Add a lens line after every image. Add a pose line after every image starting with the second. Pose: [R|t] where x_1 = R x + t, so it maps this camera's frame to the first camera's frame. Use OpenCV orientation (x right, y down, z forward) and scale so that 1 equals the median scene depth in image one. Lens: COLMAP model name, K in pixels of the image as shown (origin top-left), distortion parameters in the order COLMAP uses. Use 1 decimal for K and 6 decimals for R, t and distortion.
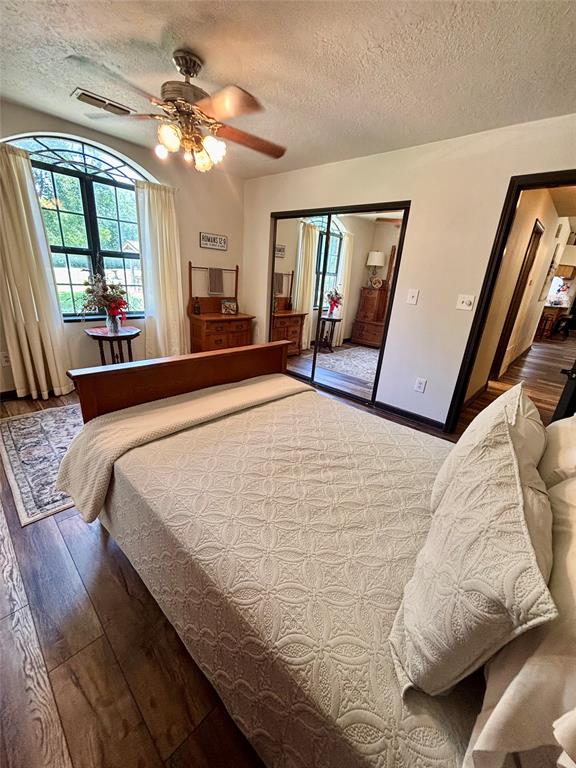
lens RADIAL K [[309.5, 0, 289.2], [0, 309.5, 382.6], [0, 0, 1]] dist [0.000235, 0.001734]
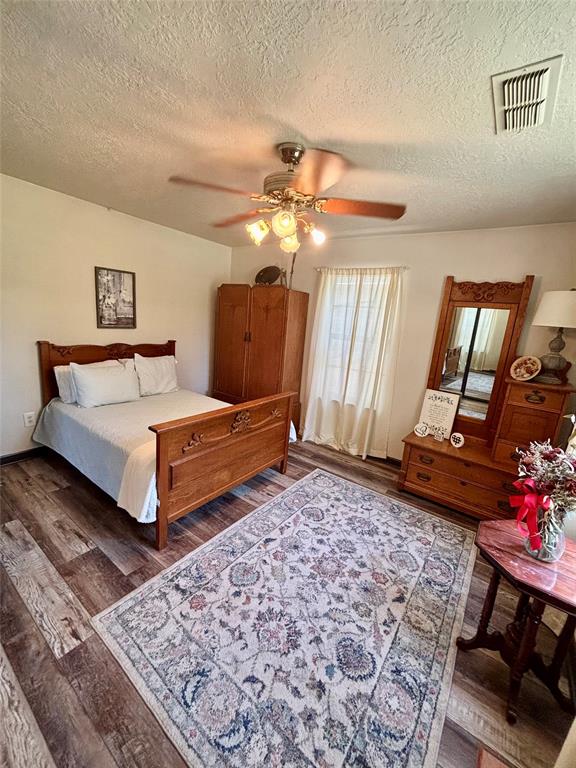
lens RADIAL K [[309.5, 0, 287.9], [0, 309.5, 383.7], [0, 0, 1]] dist [0.000235, 0.001734]
pose [[-0.977553, -0.136683, -0.160334, -0.199802], [-0.200623, 0.836284, 0.510273, -0.669660], [0.064339, 0.530986, -0.844934, 1.647800]]
